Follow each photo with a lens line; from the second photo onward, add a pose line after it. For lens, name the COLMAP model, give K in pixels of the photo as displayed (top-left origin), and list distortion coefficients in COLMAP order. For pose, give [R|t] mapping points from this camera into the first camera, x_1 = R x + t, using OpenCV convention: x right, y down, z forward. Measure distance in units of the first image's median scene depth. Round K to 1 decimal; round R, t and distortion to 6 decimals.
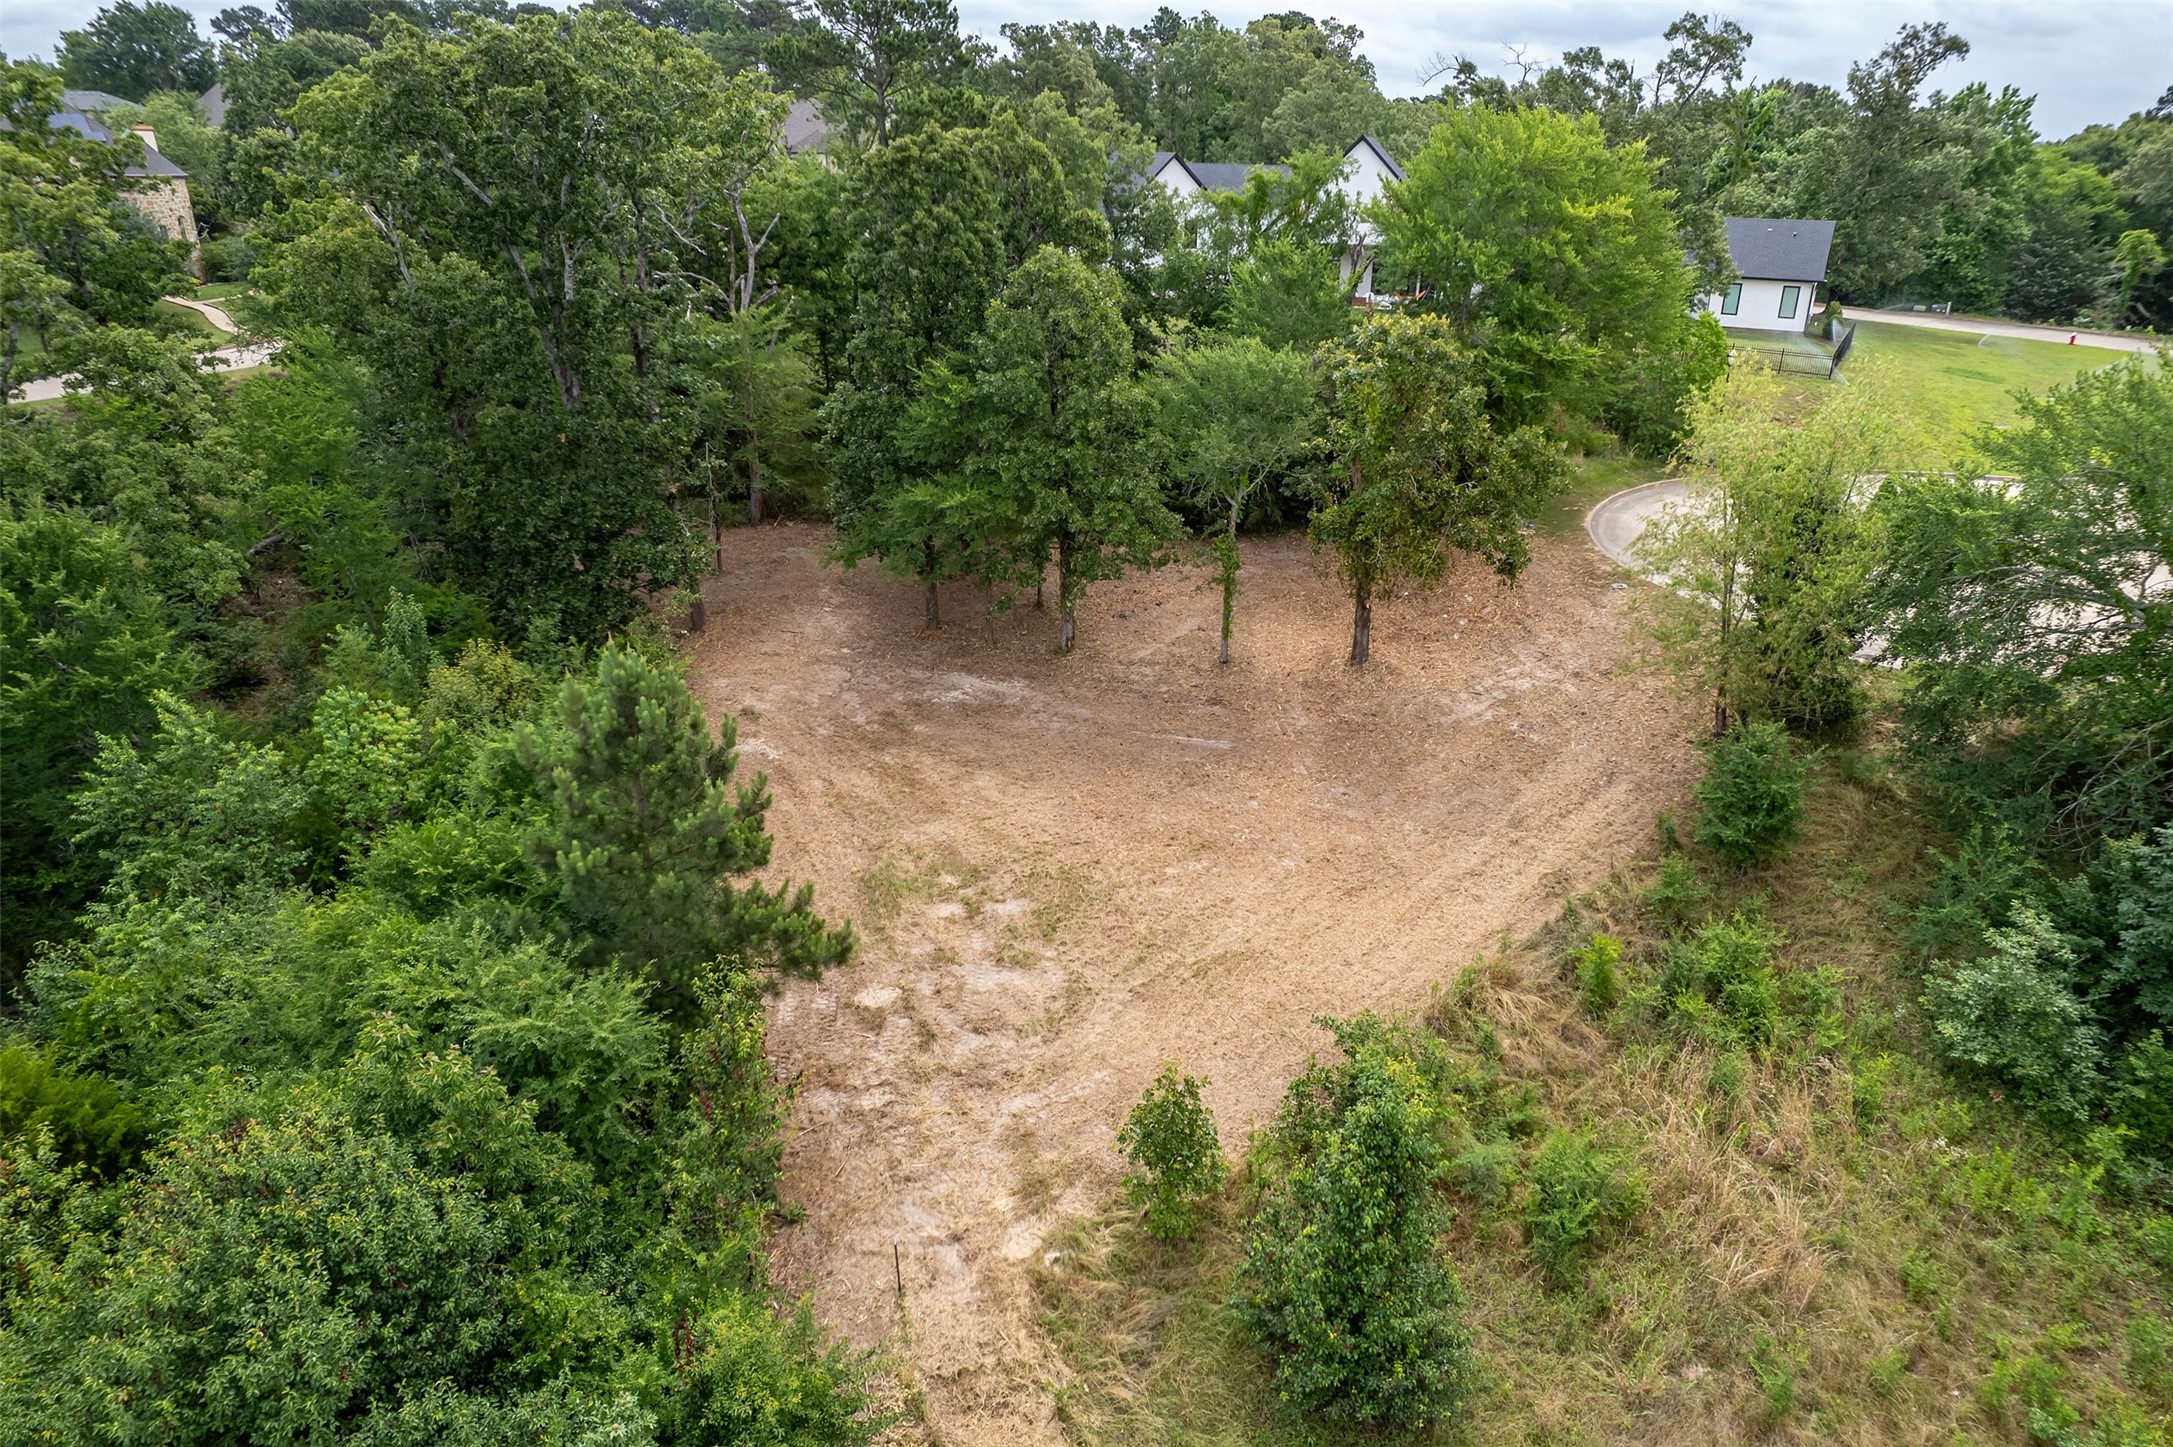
lens RADIAL K [[1384.5, 0, 1089.0], [0, 1384.5, 728.9], [0, 0, 1]] dist [-0.083639, 0.072760]
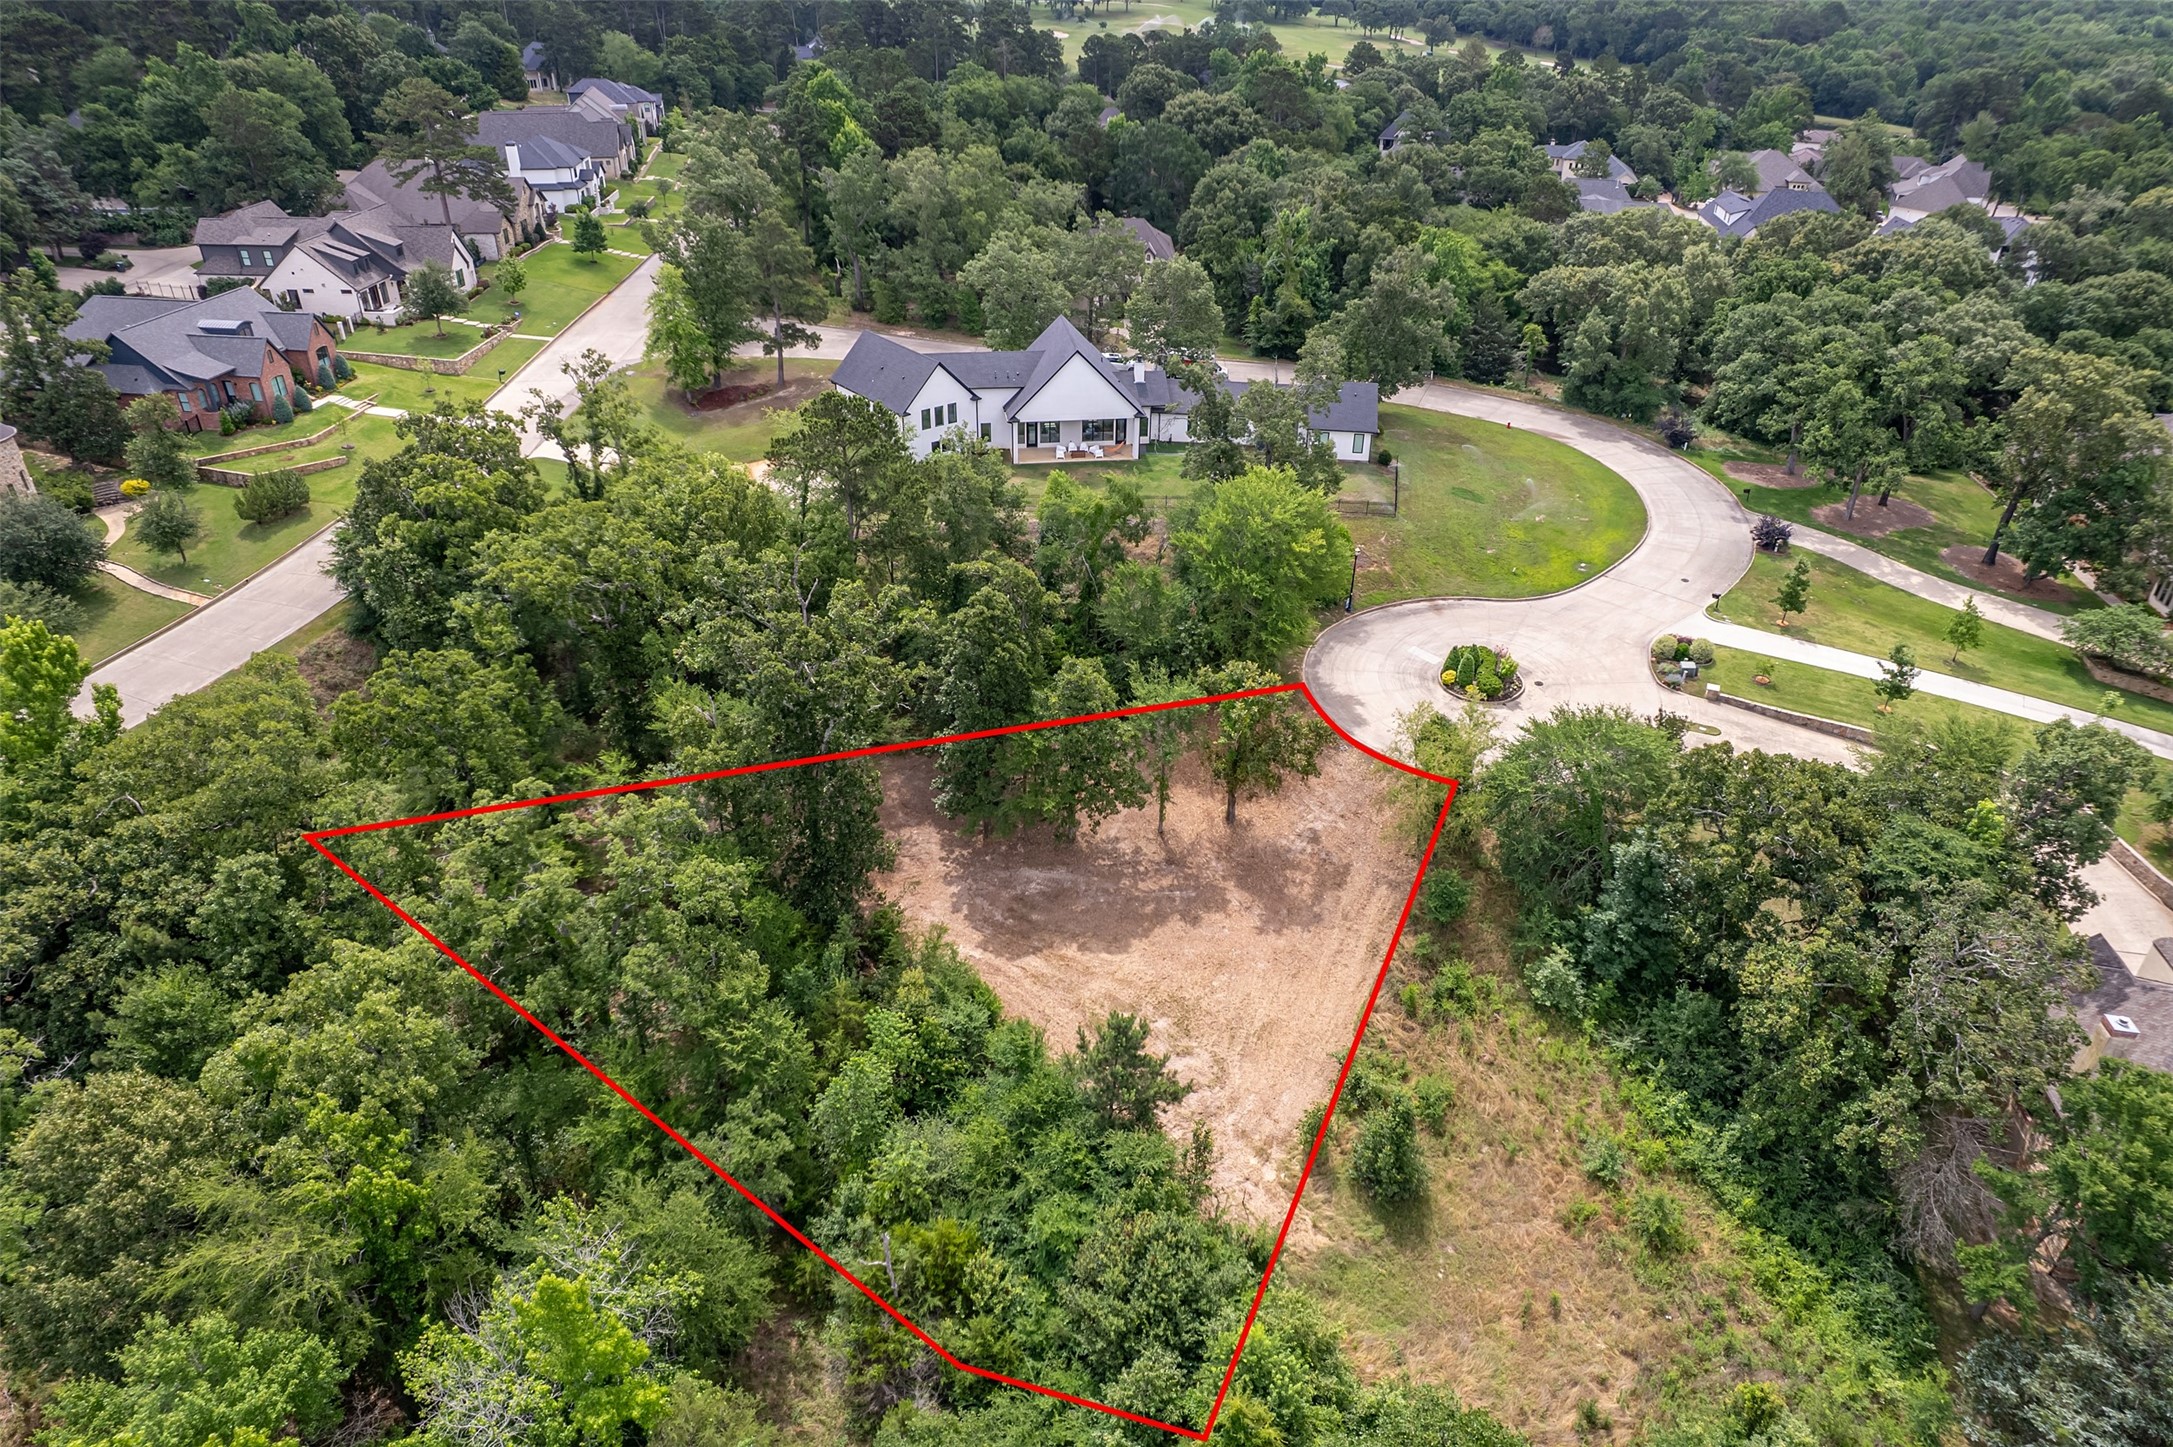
lens RADIAL K [[1384.5, 0, 1089.0], [0, 1384.5, 728.9], [0, 0, 1]] dist [-0.083639, 0.072760]
pose [[0.930760, -0.188954, 0.313021, -0.878008], [0.140399, 0.975183, 0.171191, -0.827997], [-0.337600, -0.115390, 0.934190, -1.095398]]
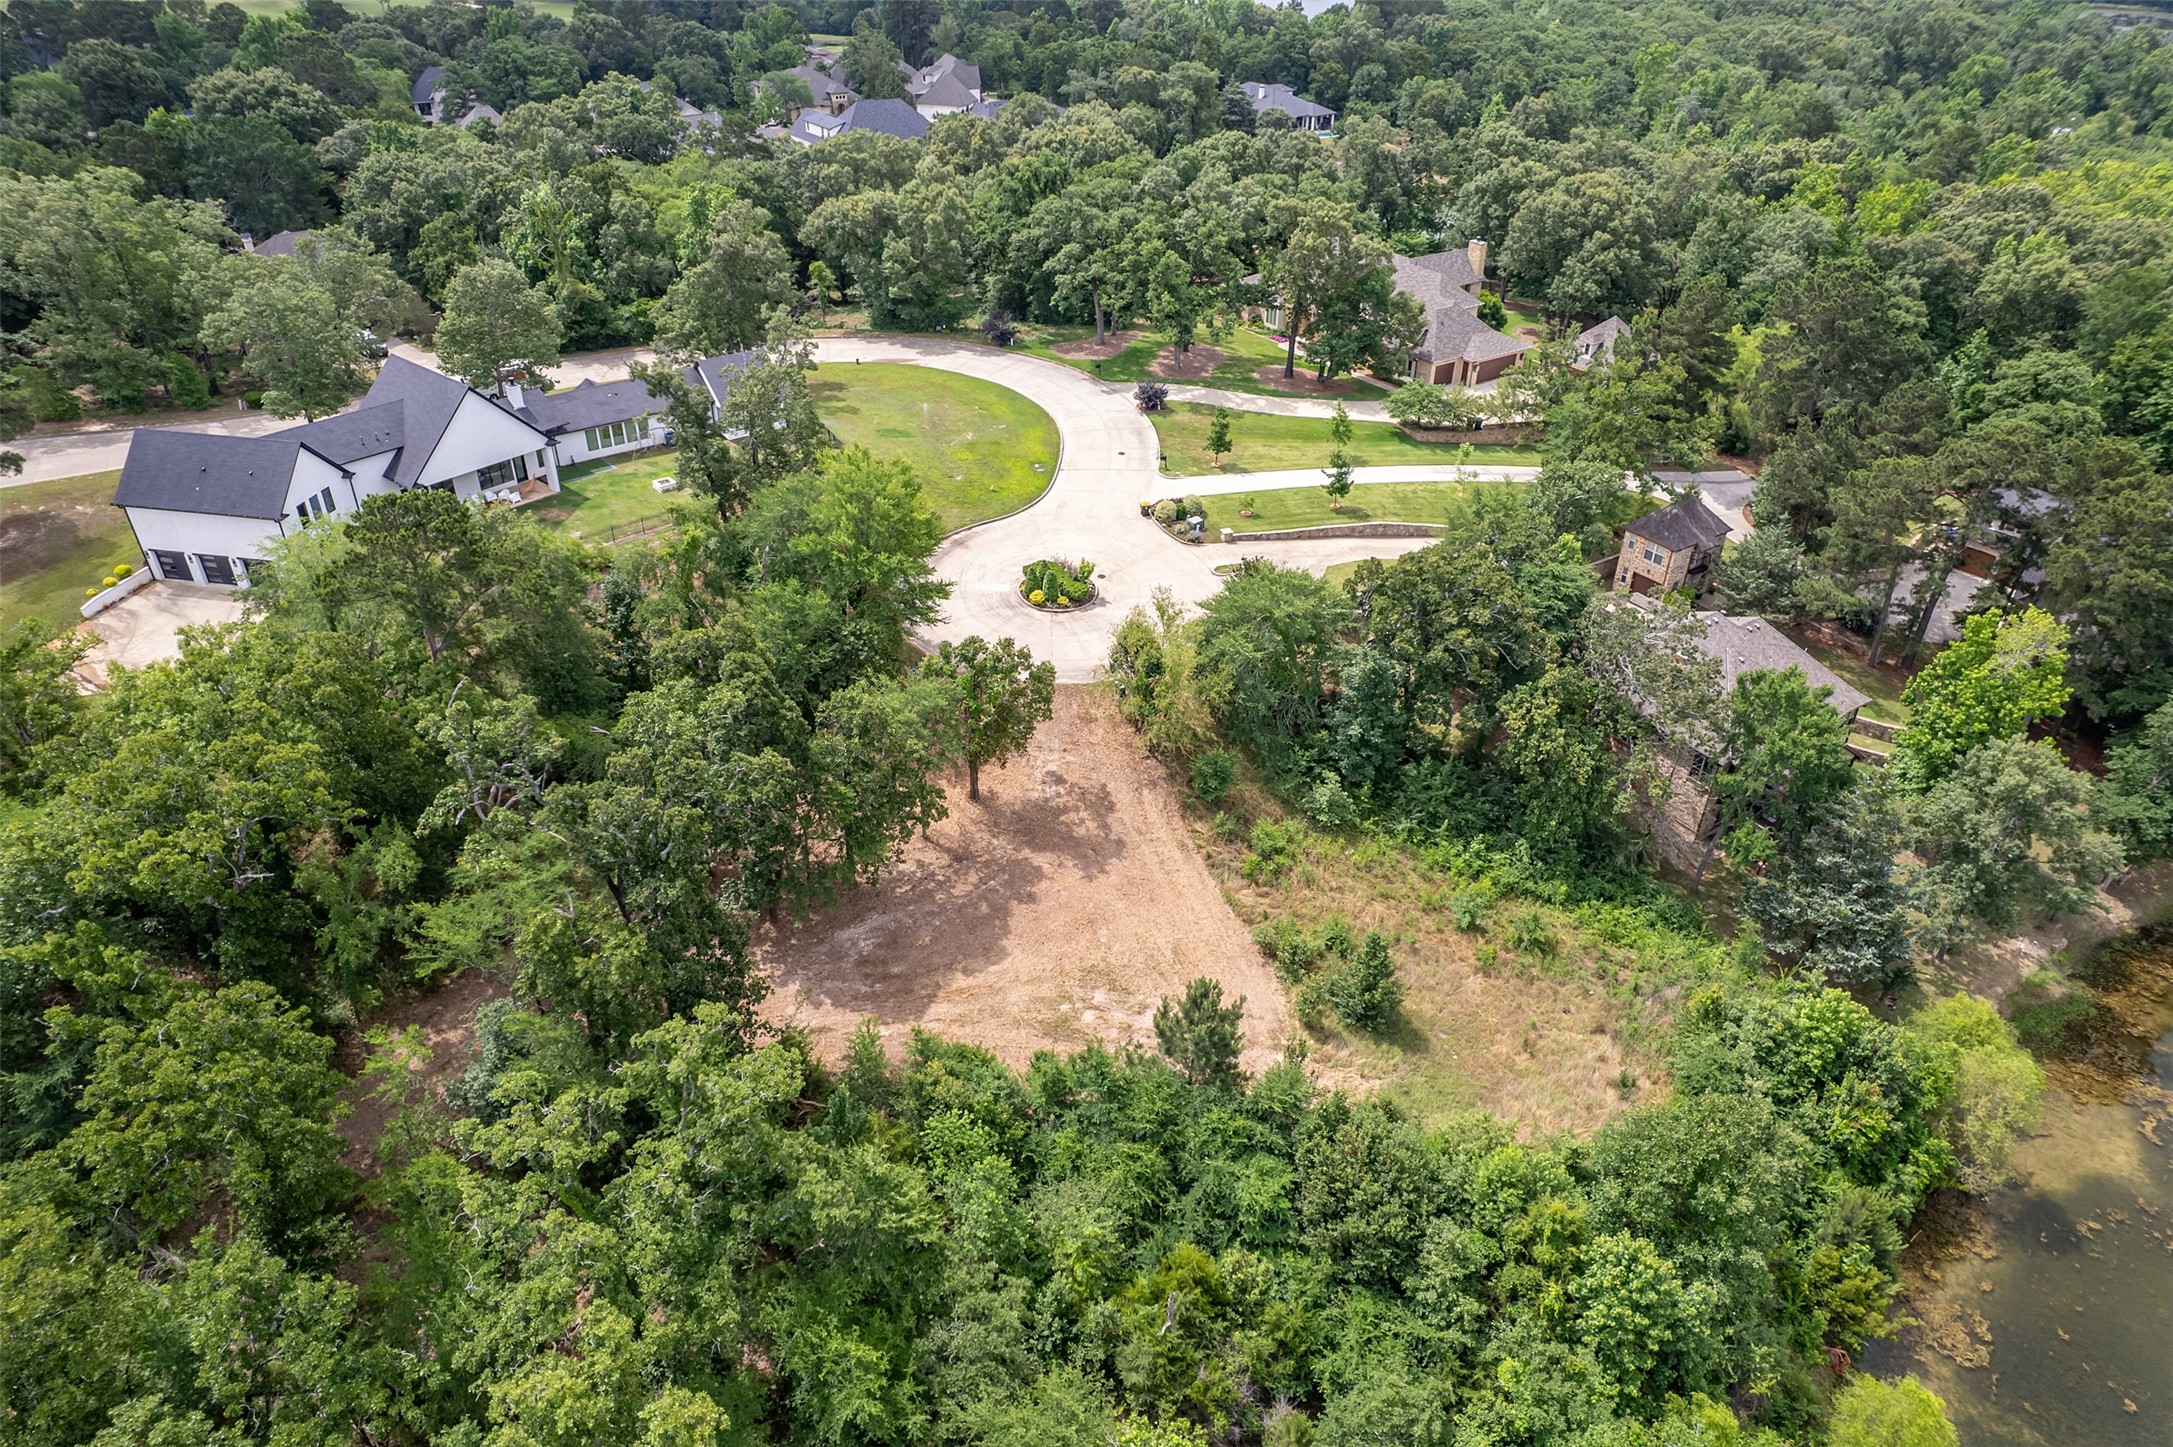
lens RADIAL K [[1384.5, 0, 1089.0], [0, 1384.5, 728.9], [0, 0, 1]] dist [-0.083639, 0.072760]
pose [[0.440349, -0.491927, 0.751067, -1.726202], [0.340567, 0.865539, 0.367229, -1.206310], [-0.830727, 0.094080, 0.548673, -0.253065]]
